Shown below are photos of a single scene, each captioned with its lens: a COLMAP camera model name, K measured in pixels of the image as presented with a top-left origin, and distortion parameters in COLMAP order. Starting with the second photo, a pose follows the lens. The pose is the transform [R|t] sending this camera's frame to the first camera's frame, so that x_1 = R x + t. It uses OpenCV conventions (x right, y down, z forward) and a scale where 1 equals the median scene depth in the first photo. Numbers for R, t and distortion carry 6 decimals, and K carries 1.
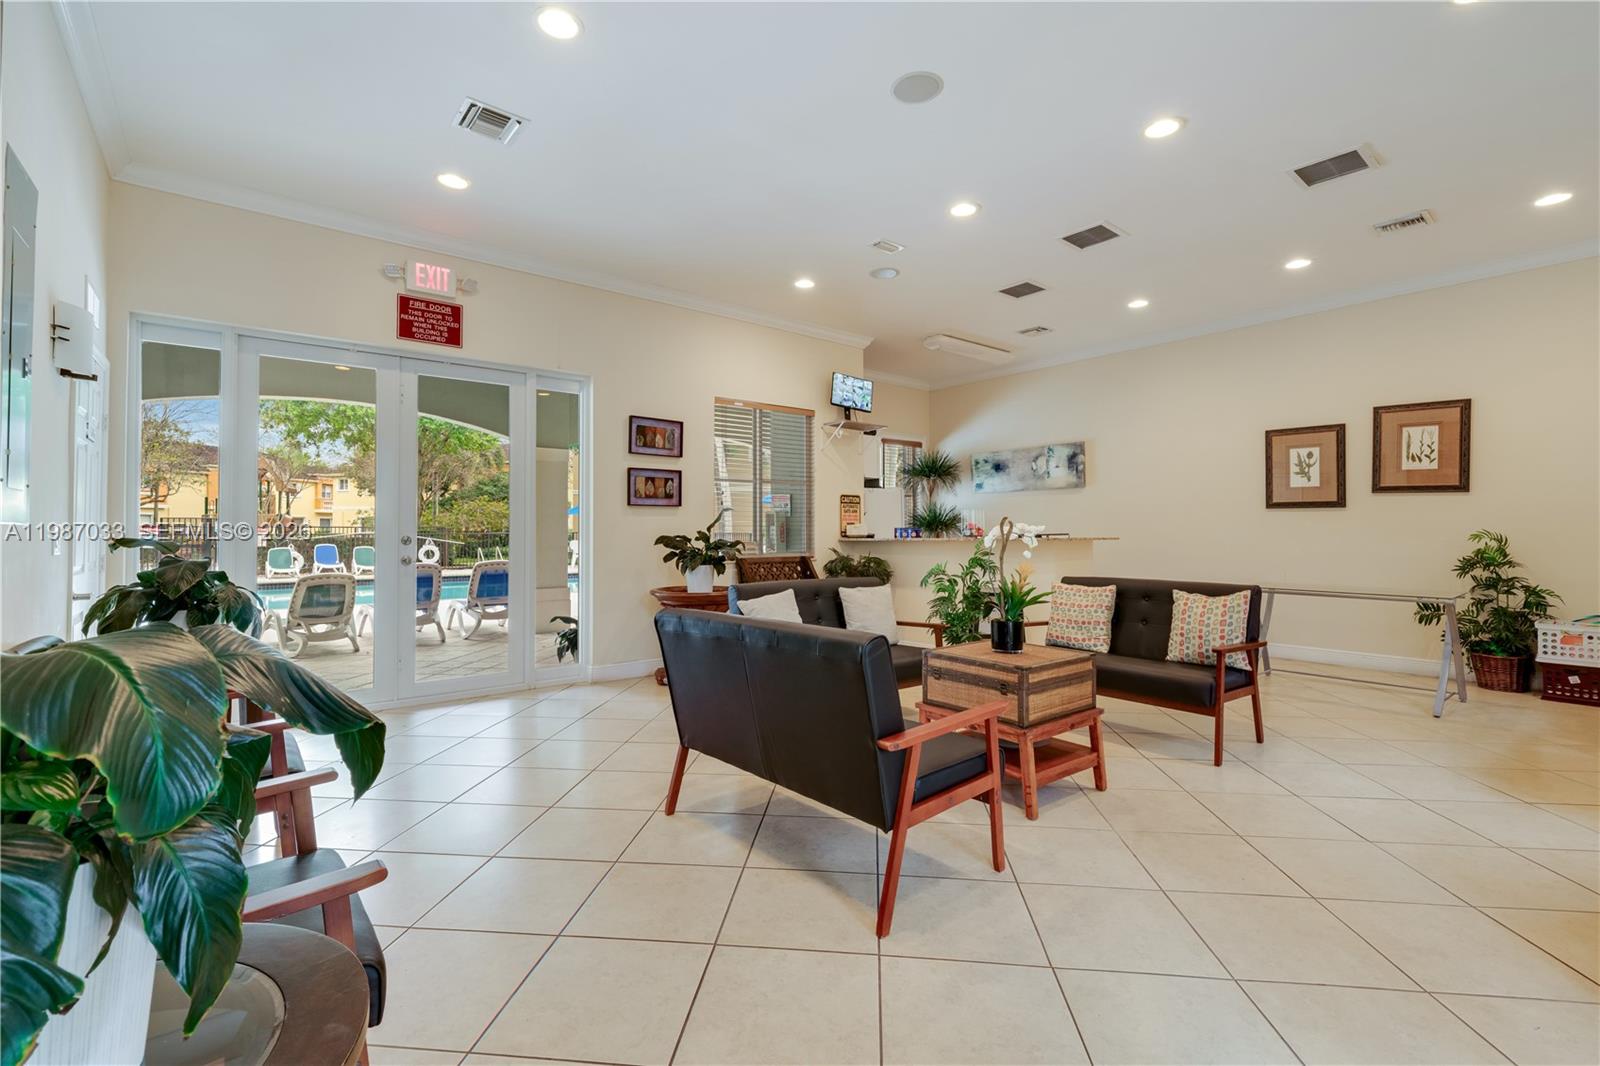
lens RADIAL K [[704.0, 0, 794.4], [0, 704.0, 521.5], [0, 0, 1]] dist [-0.001523, -0.000146]
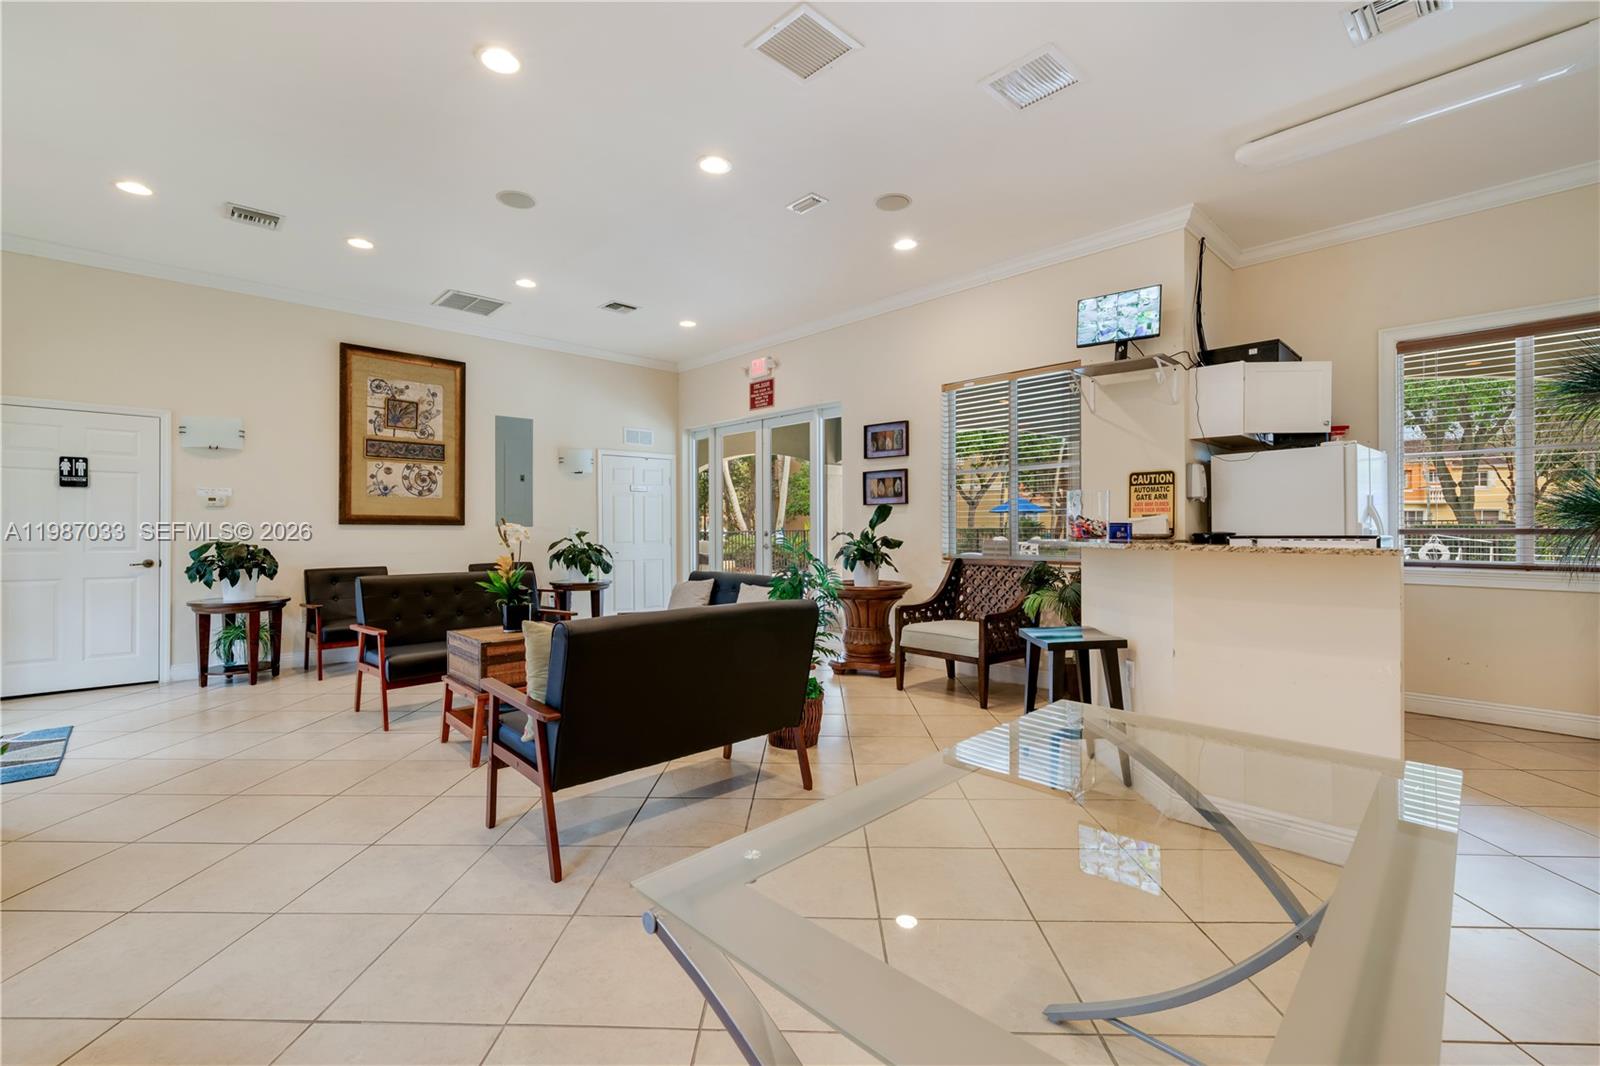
lens RADIAL K [[704.0, 0, 794.4], [0, 704.0, 521.5], [0, 0, 1]] dist [-0.001523, -0.000146]
pose [[0.071474, -0.007565, -0.997414, 0.811809], [0.014240, 0.999877, -0.006563, 0.008033], [0.997341, -0.013734, 0.071573, 0.739460]]
